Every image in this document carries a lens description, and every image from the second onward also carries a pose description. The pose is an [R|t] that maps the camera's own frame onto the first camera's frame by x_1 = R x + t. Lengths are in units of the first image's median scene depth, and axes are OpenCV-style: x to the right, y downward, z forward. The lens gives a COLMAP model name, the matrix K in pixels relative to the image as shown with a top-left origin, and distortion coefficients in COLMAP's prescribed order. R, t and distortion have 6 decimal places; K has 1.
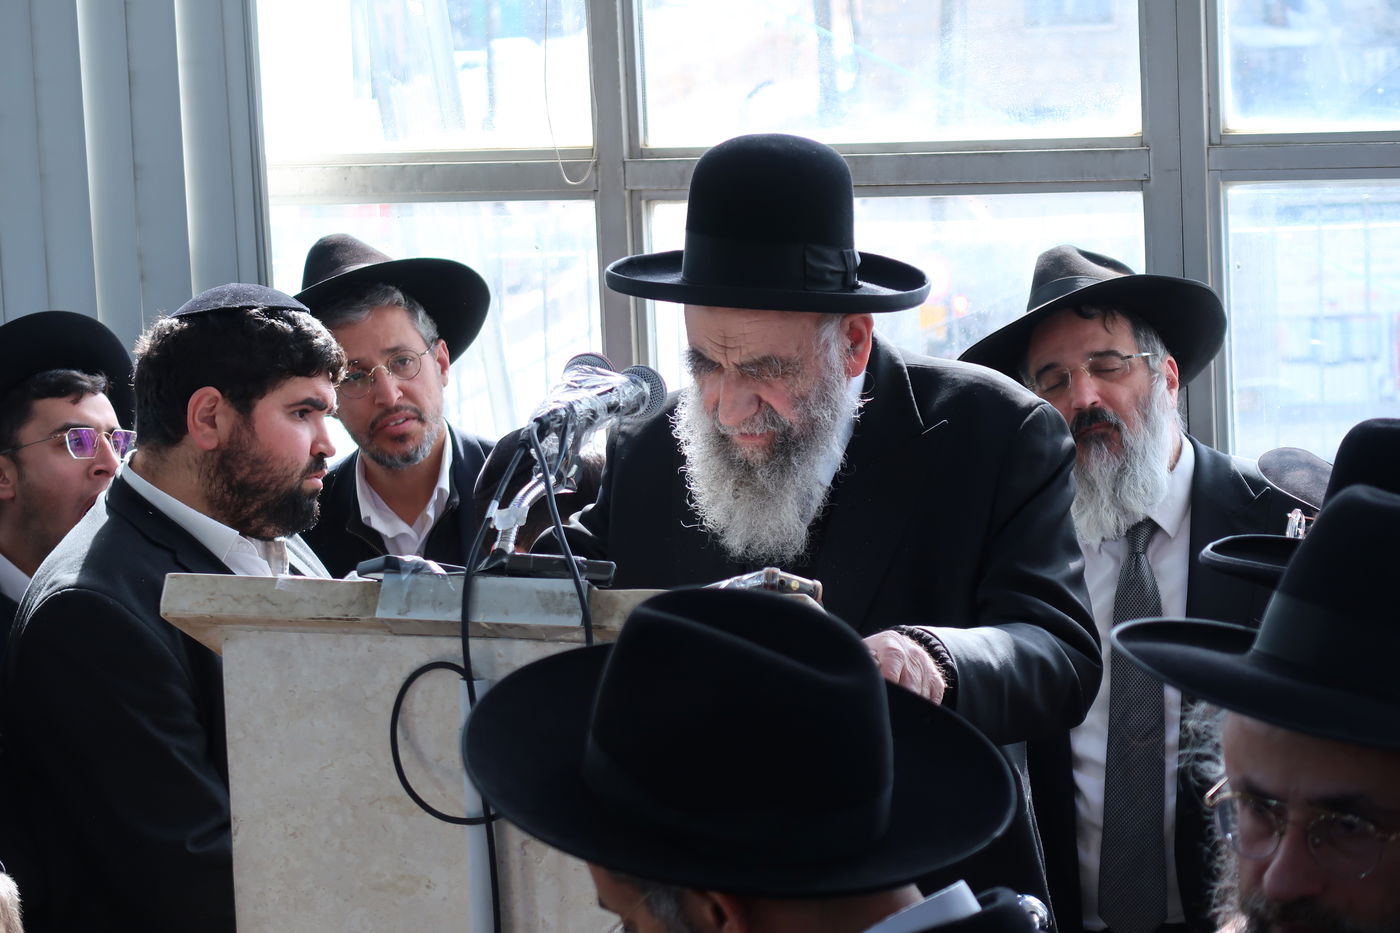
lens RADIAL K [[3907.2, 0, 695.6], [0, 3907.2, 455.9], [0, 0, 1]] dist [-0.038450, 0.000000]
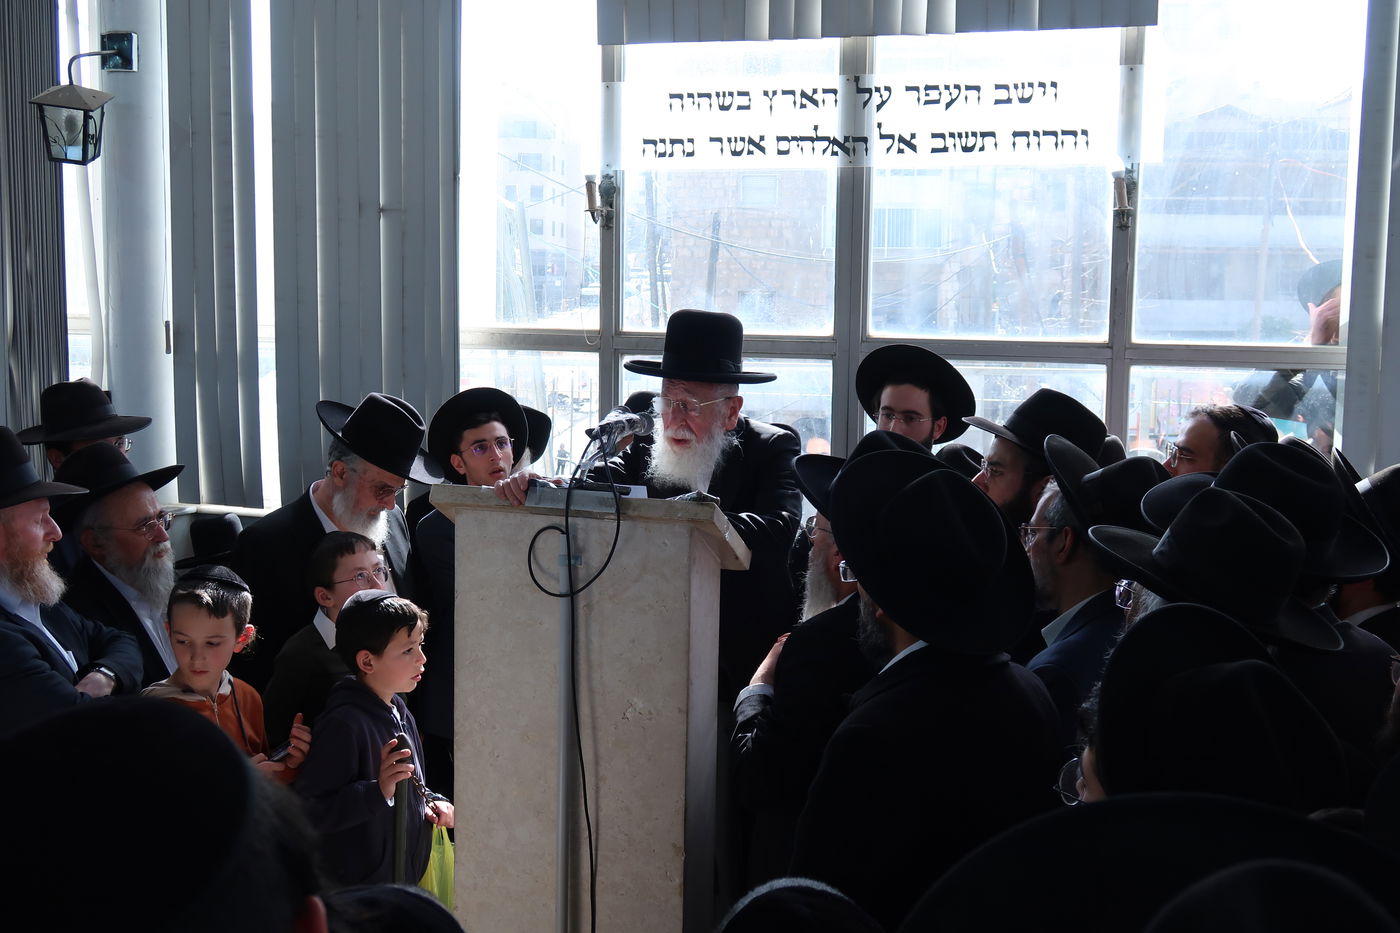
lens RADIAL K [[1615.6, 0, 706.2], [0, 1615.6, 464.4], [0, 0, 1]] dist [0.011197, 0.000000]
pose [[0.996099, 0.050119, 0.072623, -0.044820], [-0.048562, 0.998554, -0.023051, 0.033259], [-0.073674, 0.019434, 0.997093, 0.037789]]
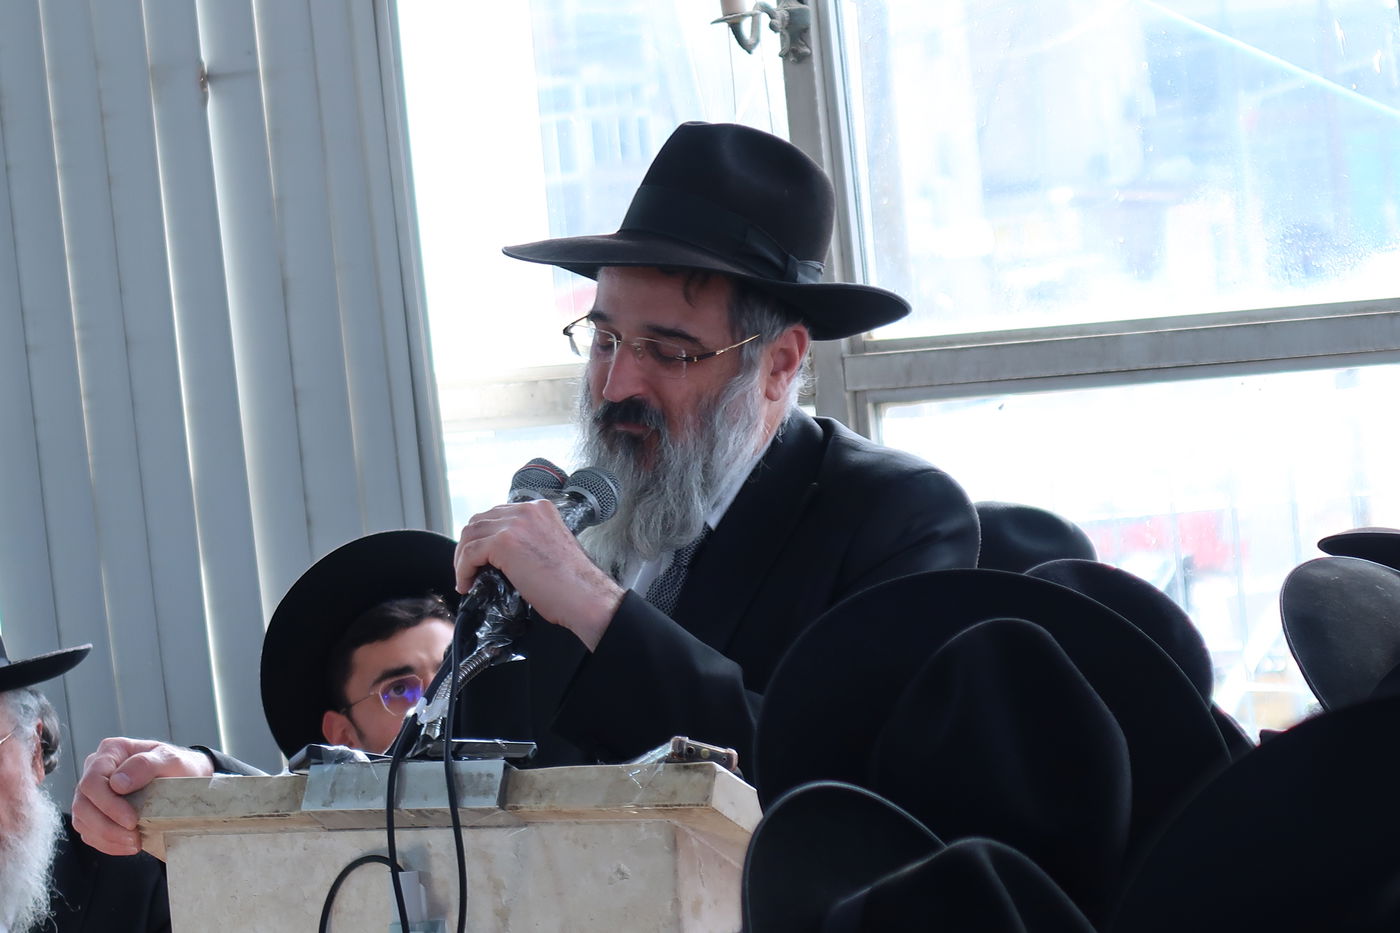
lens RADIAL K [[6178.2, 0, 700.9], [0, 6178.2, 469.8], [0, 0, 1]] dist [-0.006368, 0.000000]
pose [[0.984470, -0.045181, -0.169640, 0.270775], [0.032581, 0.996549, -0.076339, 0.075431], [0.172503, 0.069626, 0.982545, -0.473411]]
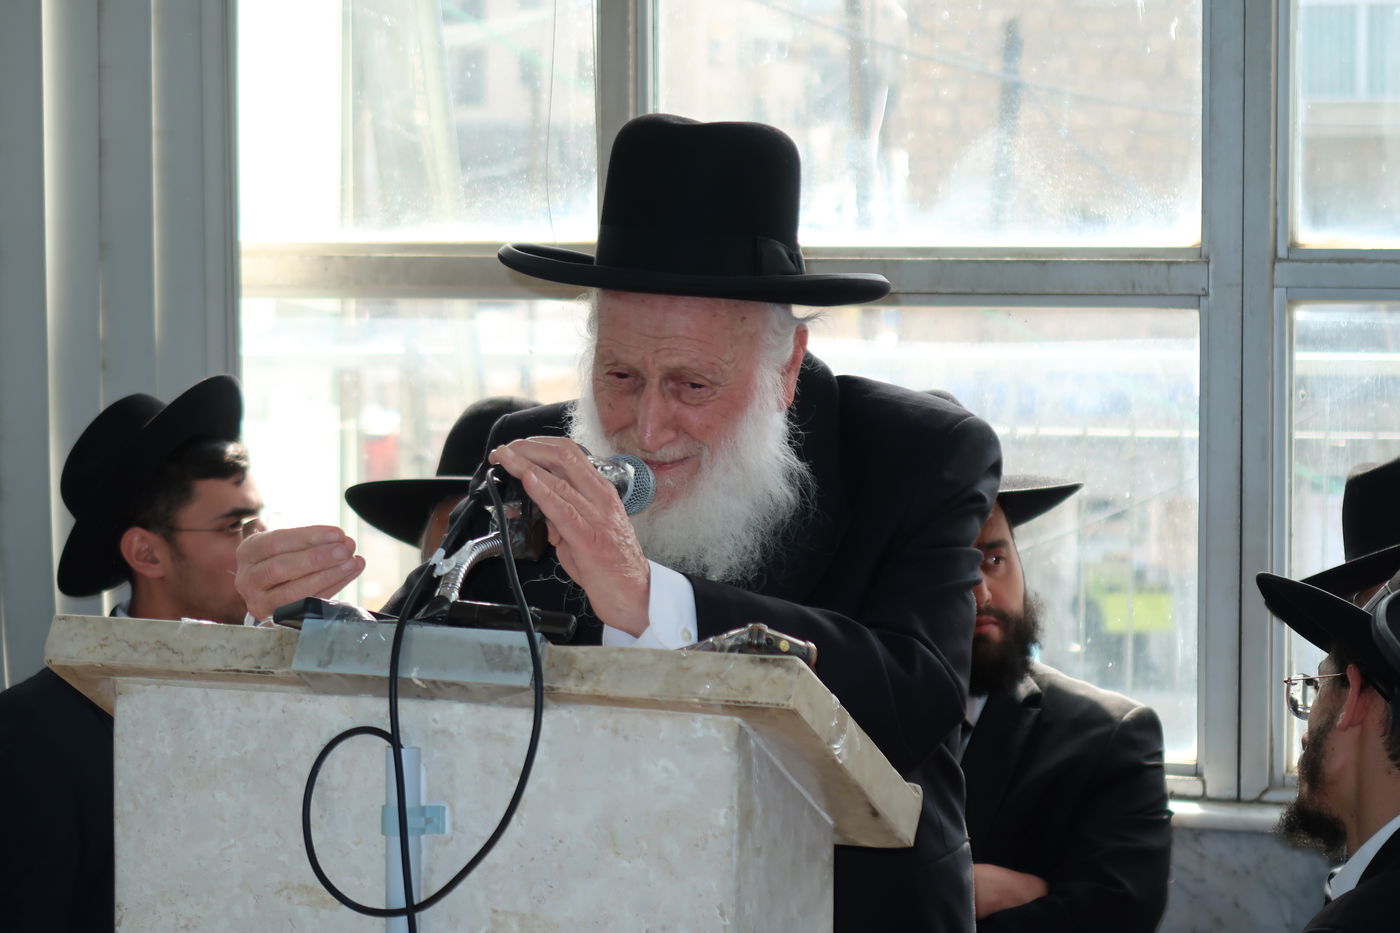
lens RADIAL K [[3907.2, 0, 704.1], [0, 3907.2, 469.7], [0, 0, 1]] dist [-0.038450, 0.000000]
pose [[0.999029, 0.043423, -0.007513, 0.012115], [-0.043810, 0.997059, -0.062885, 0.046470], [0.004760, 0.063153, 0.997993, 0.145612]]
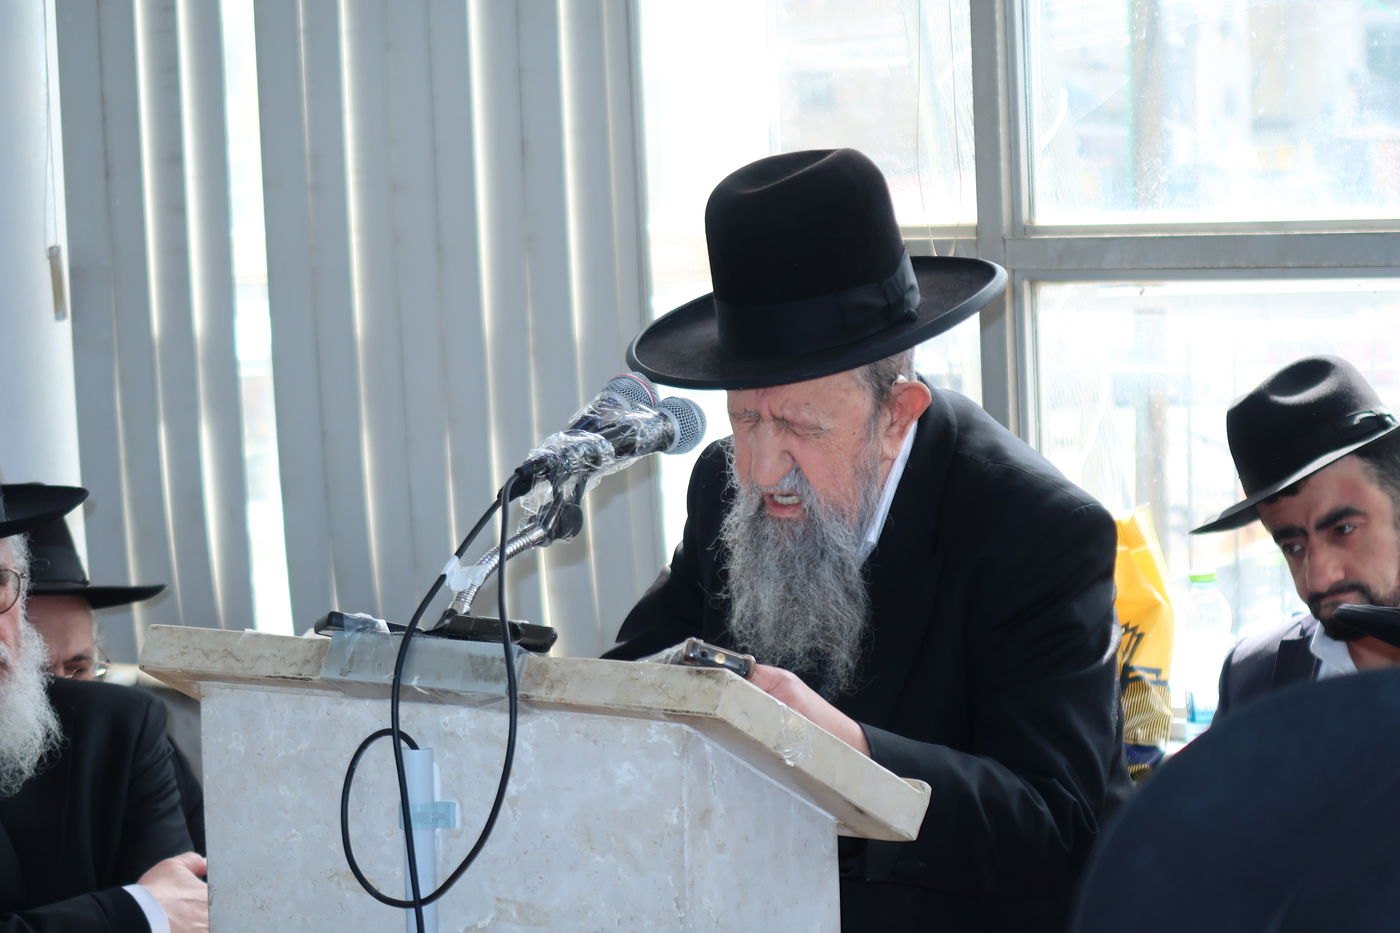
lens RADIAL K [[3907.2, 0, 706.6], [0, 3907.2, 495.6], [0, 0, 1]] dist [-0.038450, 0.000000]
pose [[0.965752, 0.030913, -0.257619, 0.240992], [-0.037775, 0.999050, -0.021730, 0.014459], [0.256702, 0.030717, 0.966002, 0.118140]]
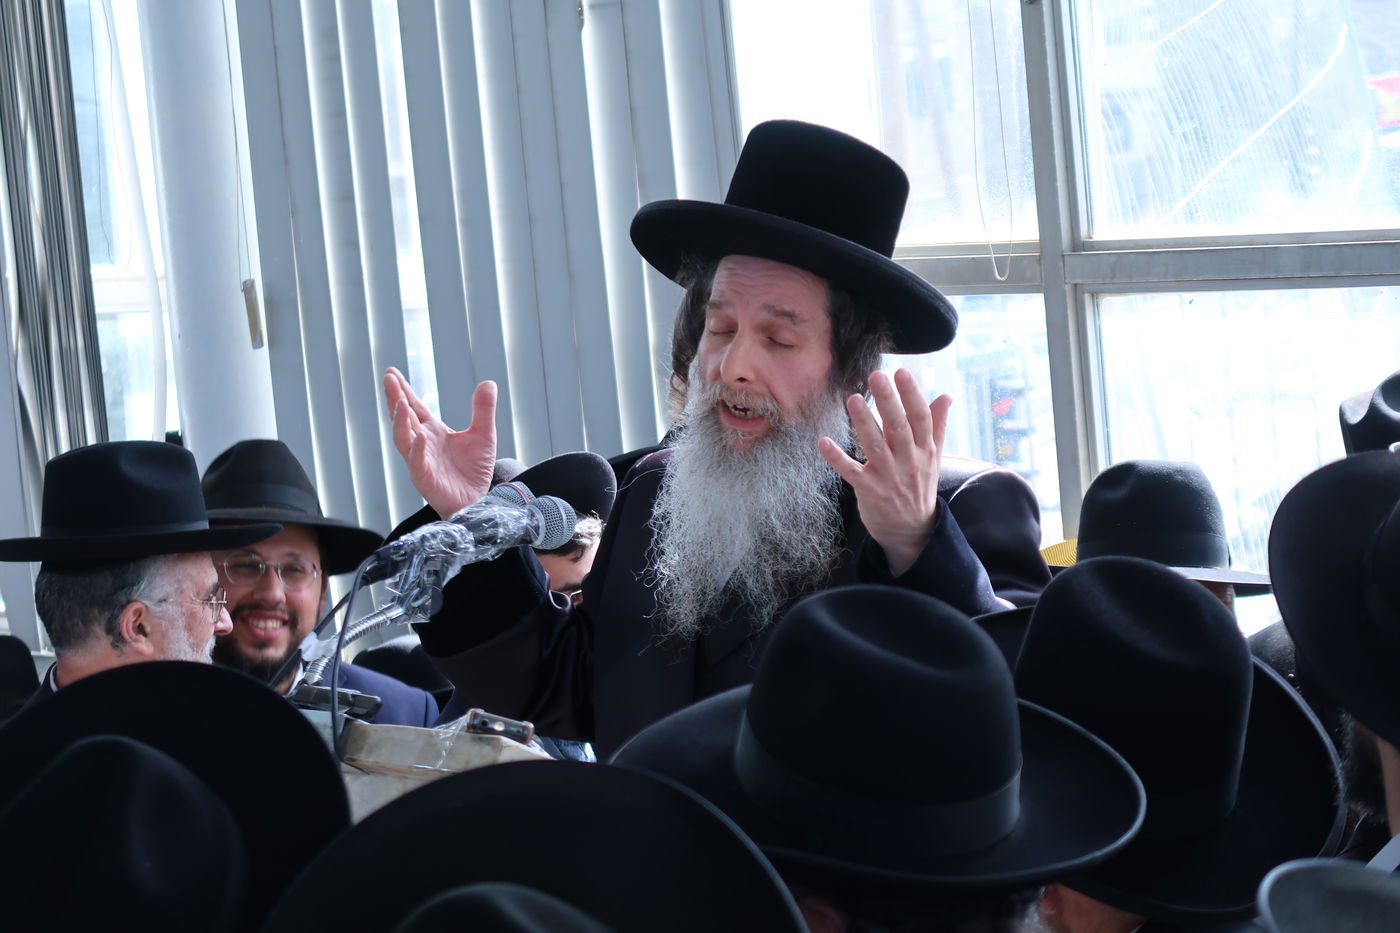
lens RADIAL K [[3907.2, 0, 689.9], [0, 3907.2, 466.2], [0, 0, 1]] dist [-0.038450, 0.000000]
pose [[0.915052, 0.004384, -0.403312, 0.452690], [-0.005241, 0.999986, -0.001021, -0.031577], [0.403302, 0.003048, 0.915062, 0.090589]]
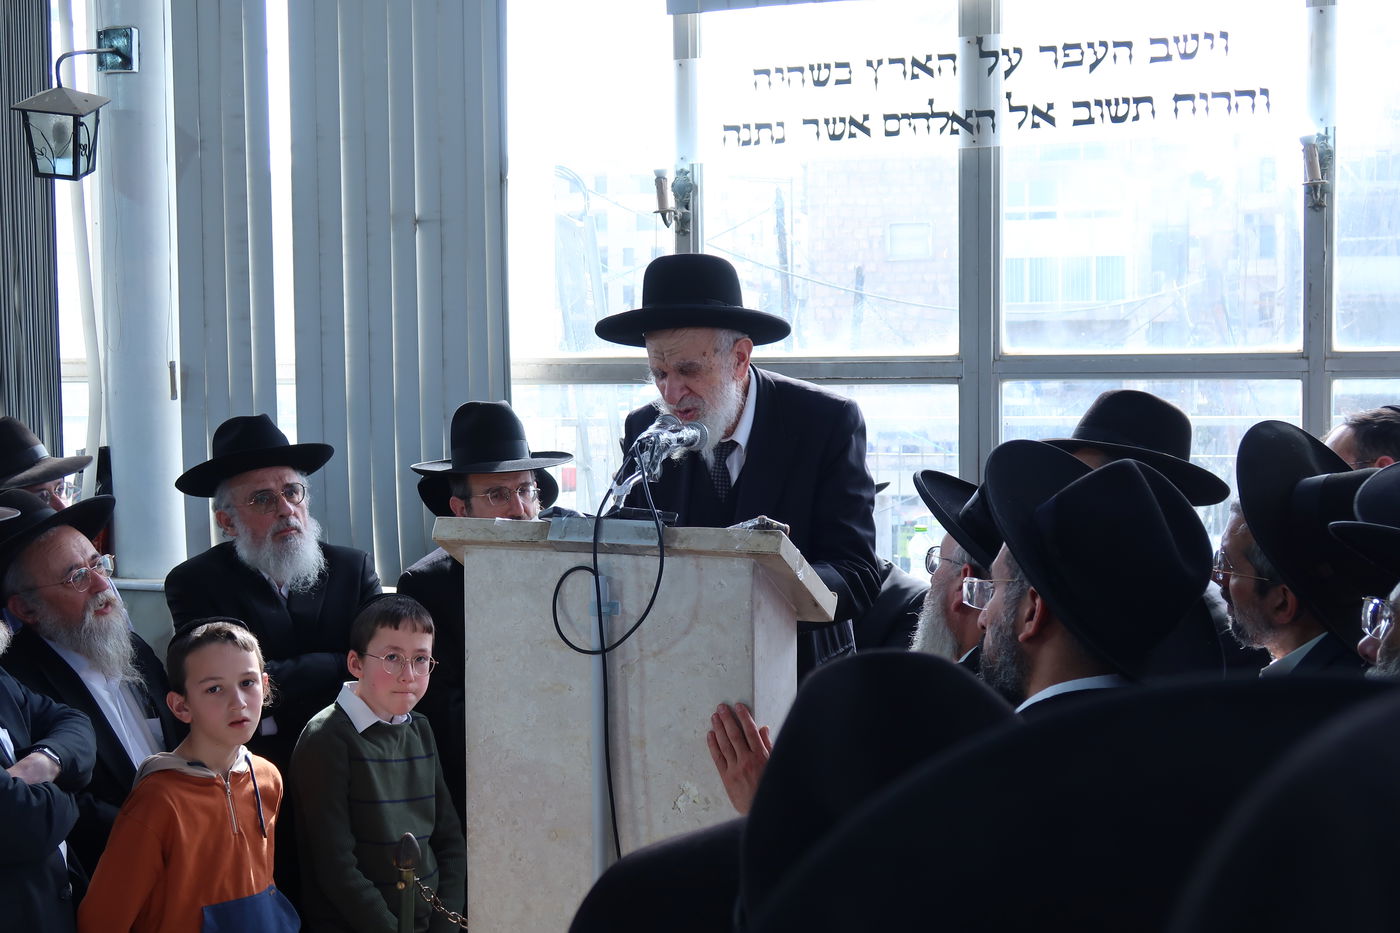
lens RADIAL K [[1865.5, 0, 701.1], [0, 1865.5, 466.2], [0, 0, 1]] dist [0.018096, 0.000000]
pose [[0.999265, 0.035721, -0.013921, 0.001837], [-0.036646, 0.996654, -0.073066, 0.066934], [0.011264, 0.073523, 0.997230, 0.115004]]
